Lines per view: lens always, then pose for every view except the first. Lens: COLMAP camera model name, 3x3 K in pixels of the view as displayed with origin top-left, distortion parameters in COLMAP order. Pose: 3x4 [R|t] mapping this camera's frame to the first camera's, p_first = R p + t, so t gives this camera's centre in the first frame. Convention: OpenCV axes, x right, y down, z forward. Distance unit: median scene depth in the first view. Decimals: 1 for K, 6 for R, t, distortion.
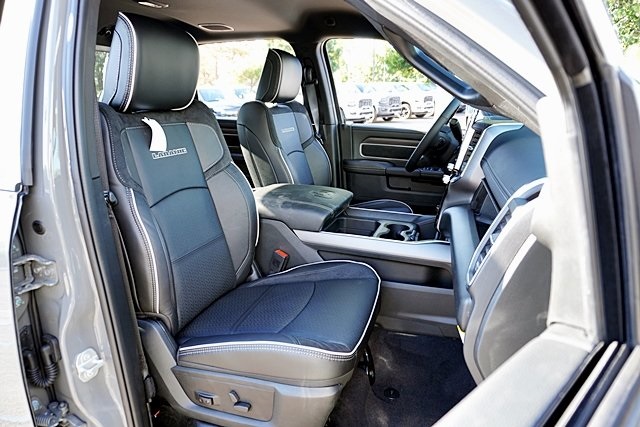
lens RADIAL K [[430.3, 0, 320.0], [0, 430.3, 213.5], [0, 0, 1]] dist [-0.027838, 0.002125]
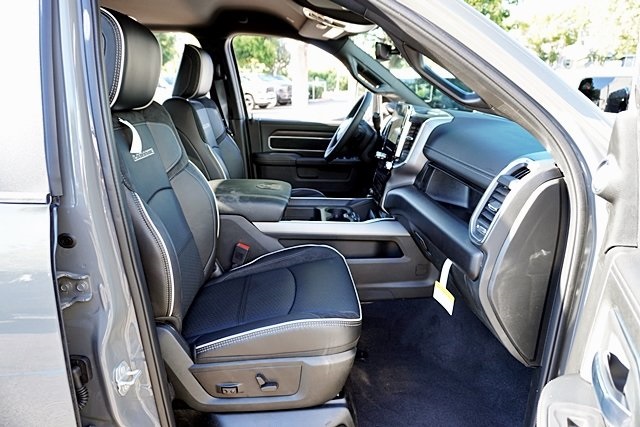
lens RADIAL K [[430.3, 0, 320.0], [0, 430.3, 213.5], [0, 0, 1]] dist [-0.027838, 0.002125]
pose [[0.934100, -0.094470, 0.344287, -0.294904], [0.087423, 0.995522, 0.035974, -0.007536], [-0.346143, -0.003505, 0.938175, -0.039841]]
